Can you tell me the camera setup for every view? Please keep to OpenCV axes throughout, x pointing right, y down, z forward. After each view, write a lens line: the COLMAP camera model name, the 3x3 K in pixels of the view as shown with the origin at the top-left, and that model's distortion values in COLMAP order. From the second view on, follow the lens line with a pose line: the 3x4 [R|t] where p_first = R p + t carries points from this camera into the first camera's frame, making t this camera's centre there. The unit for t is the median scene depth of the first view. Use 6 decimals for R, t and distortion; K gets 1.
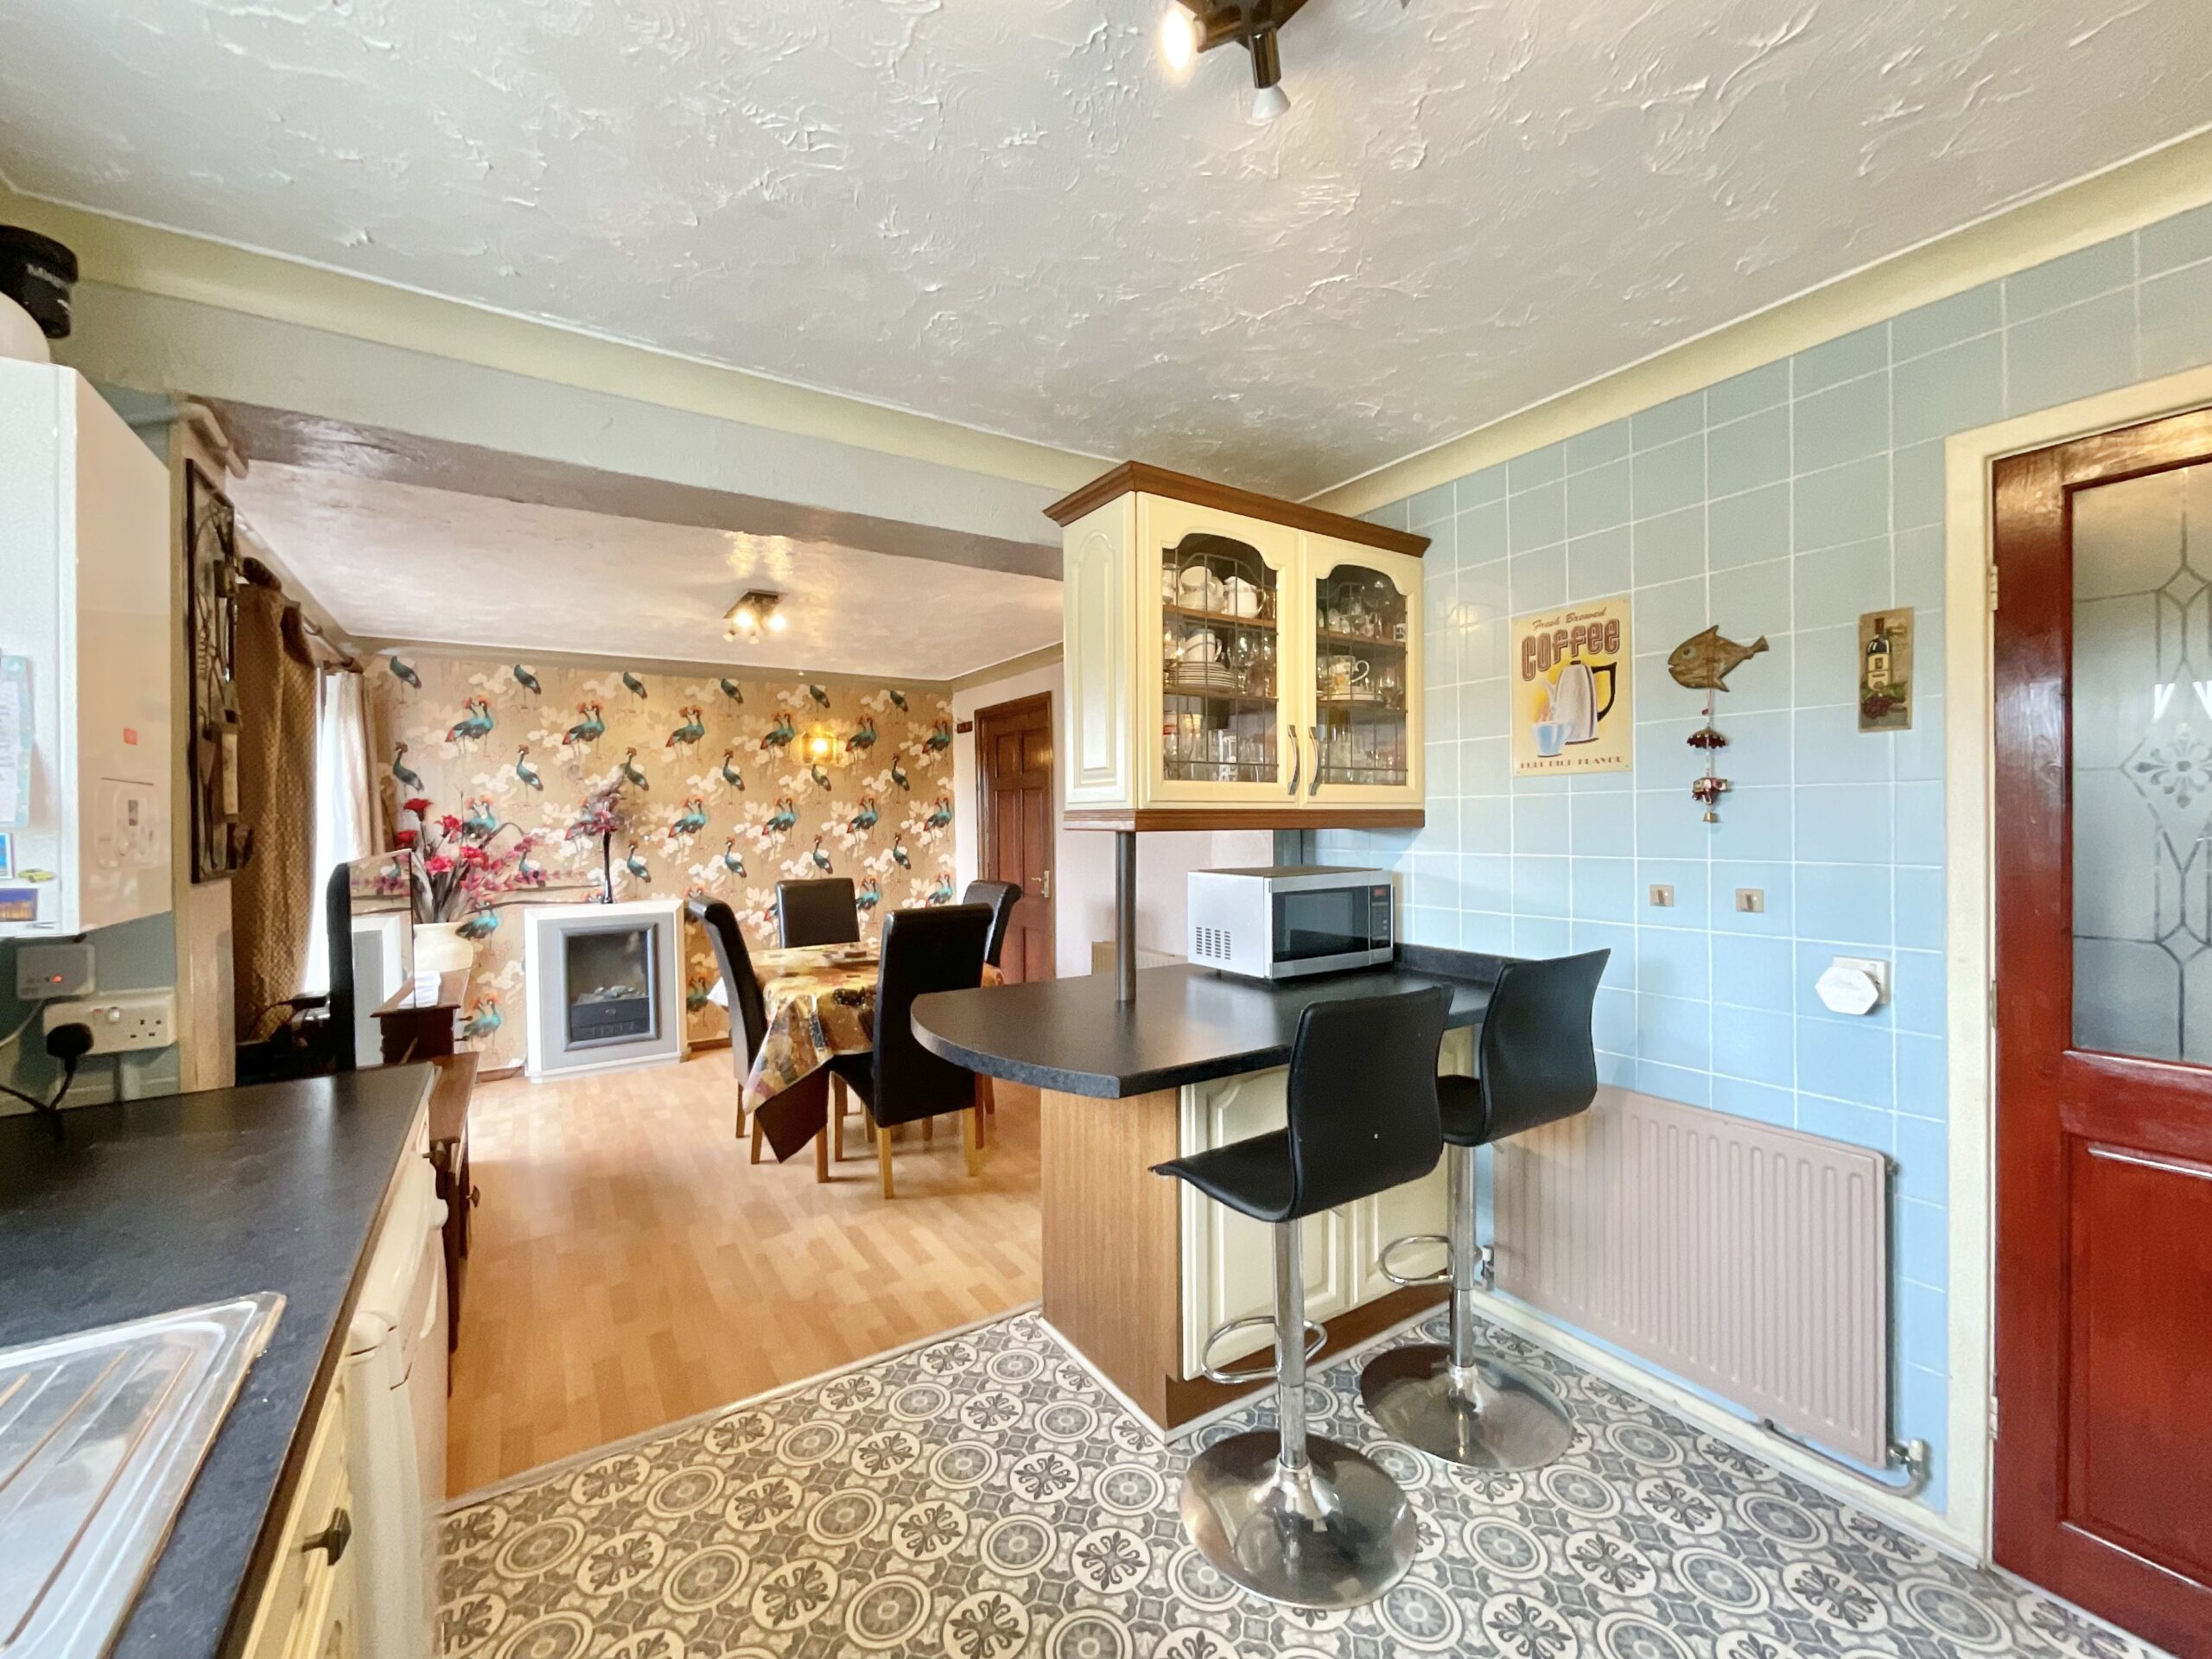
lens RADIAL K [[892.3, 0, 1112.3], [0, 892.3, 818.7], [0, 0, 1]] dist [-0.000185, -0.000038]
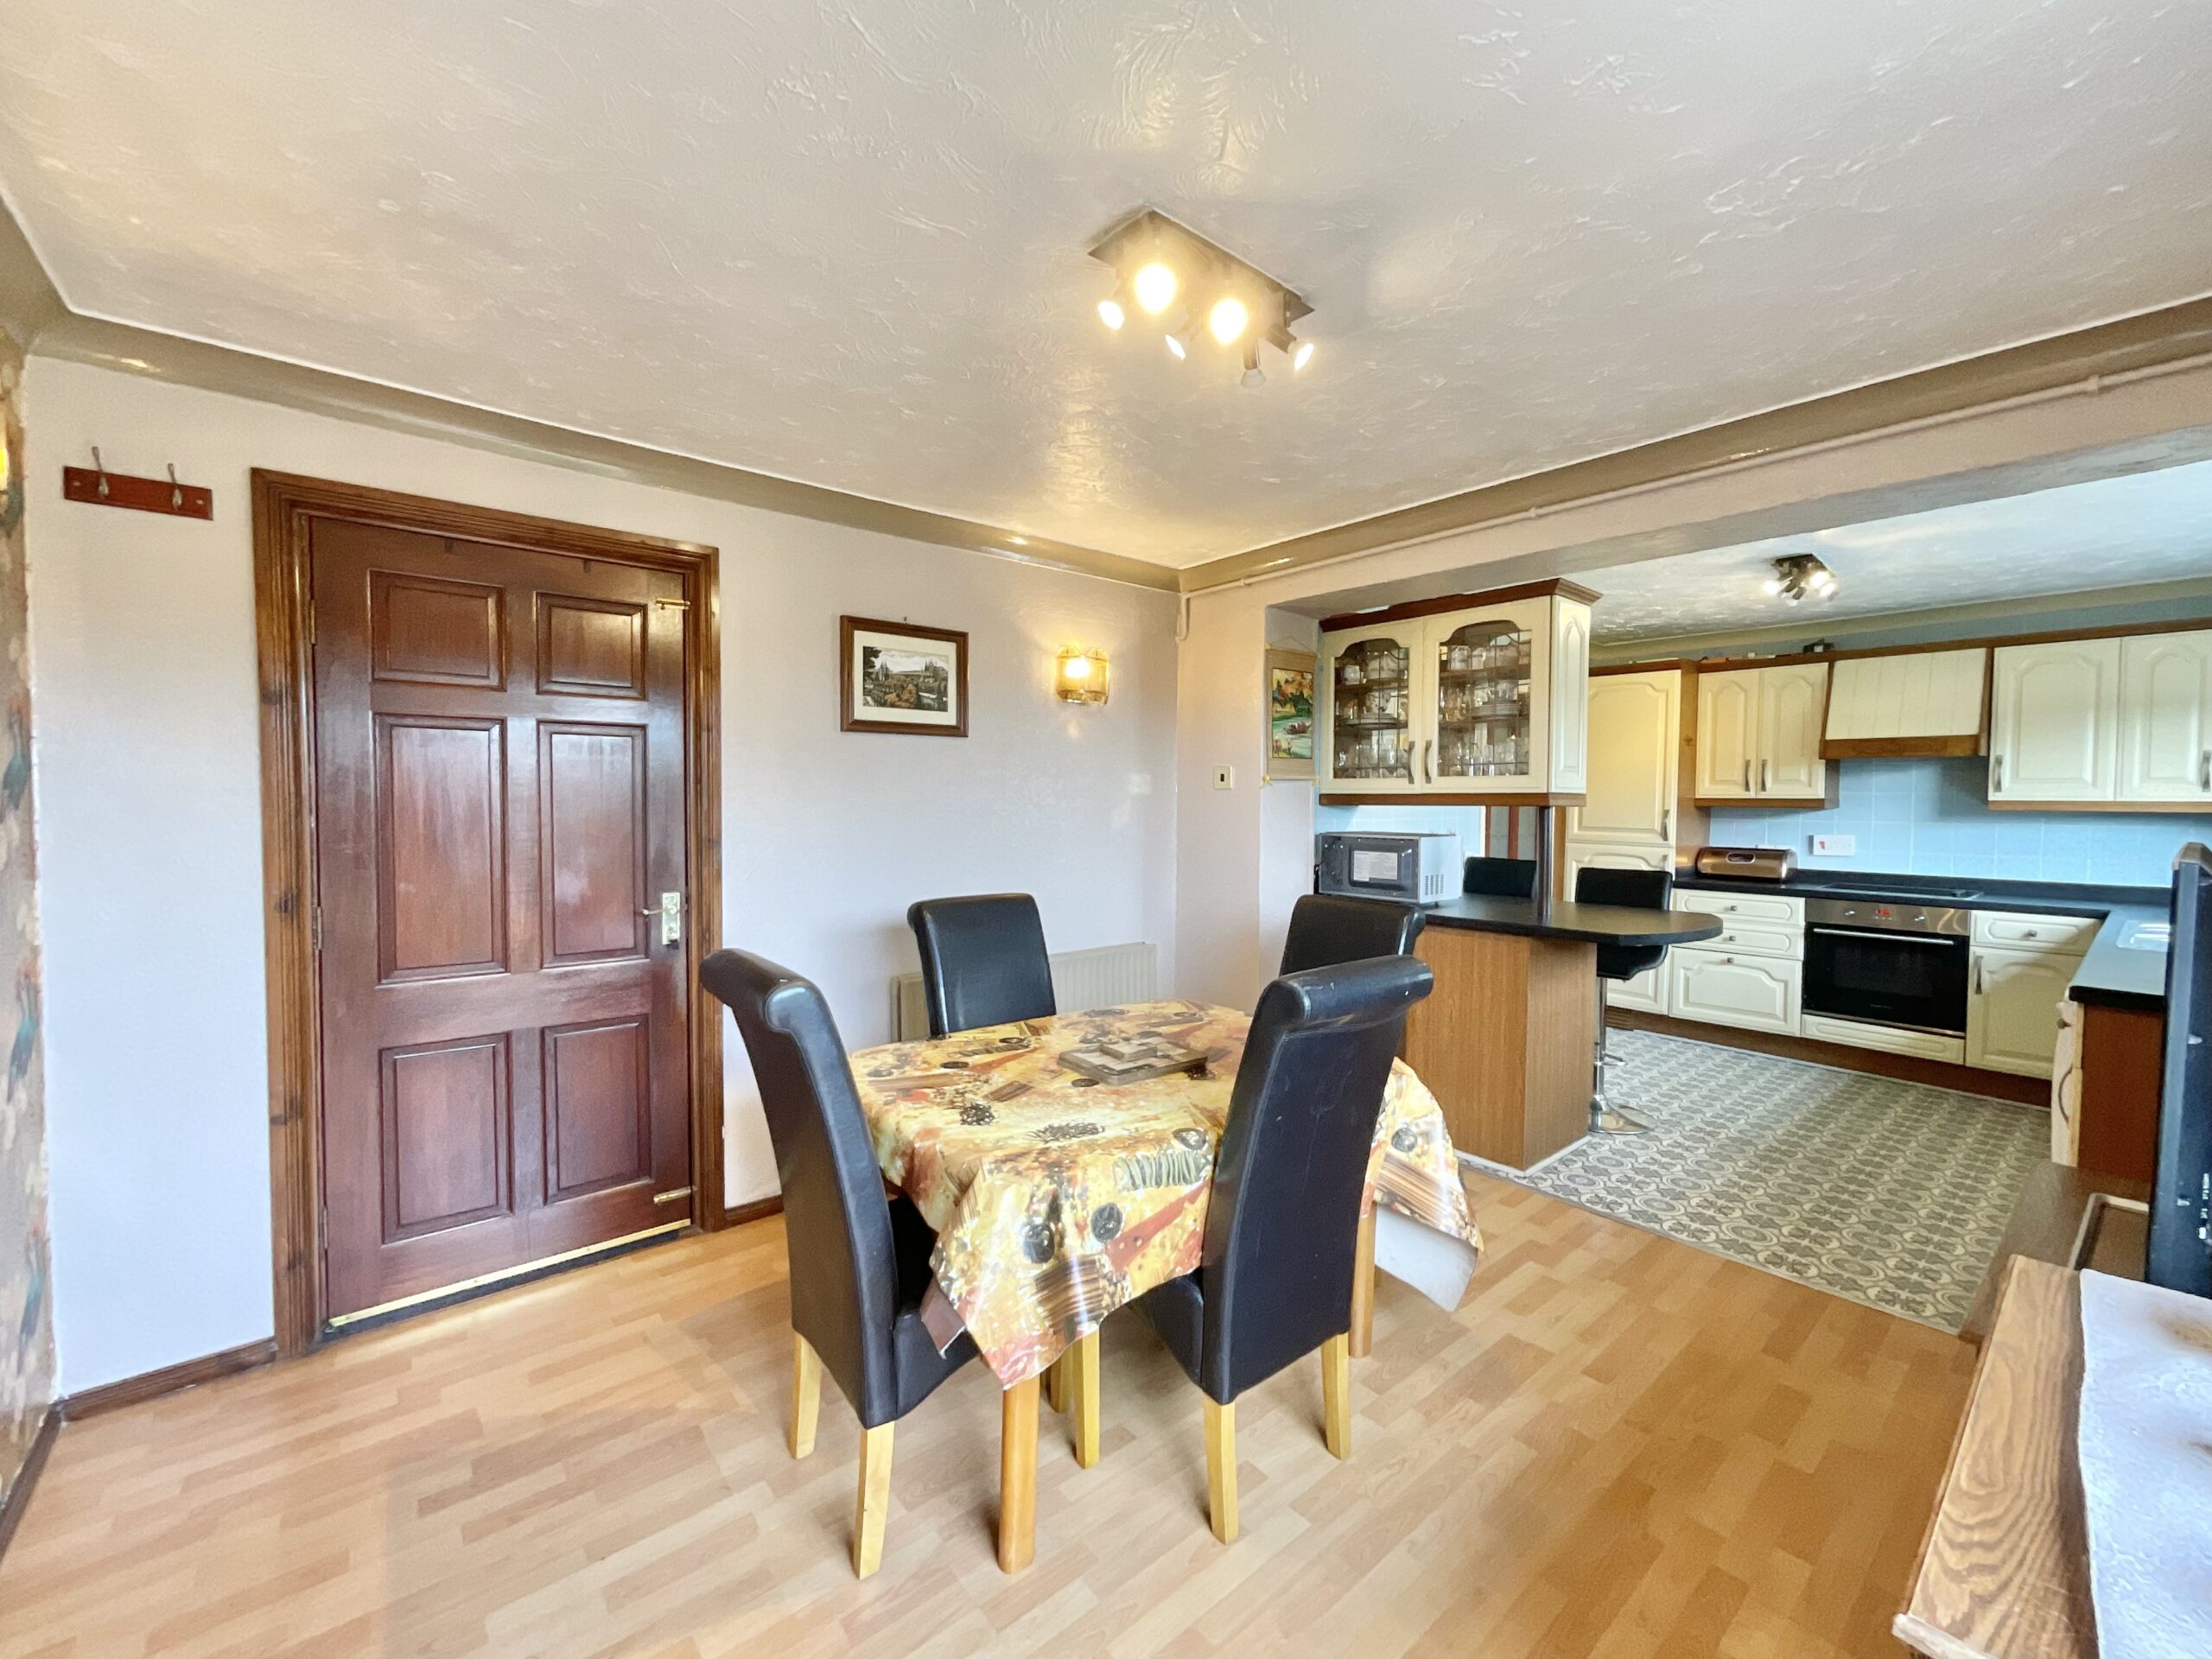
lens RADIAL K [[897.1, 0, 1095.0], [0, 897.1, 831.1], [0, 0, 1]] dist [0.000231, -0.000007]
pose [[-0.108030, -0.025528, 0.993820, -1.388346], [-0.004335, 0.999673, 0.025207, 0.025333], [-0.994138, -0.001585, -0.108106, 1.869546]]
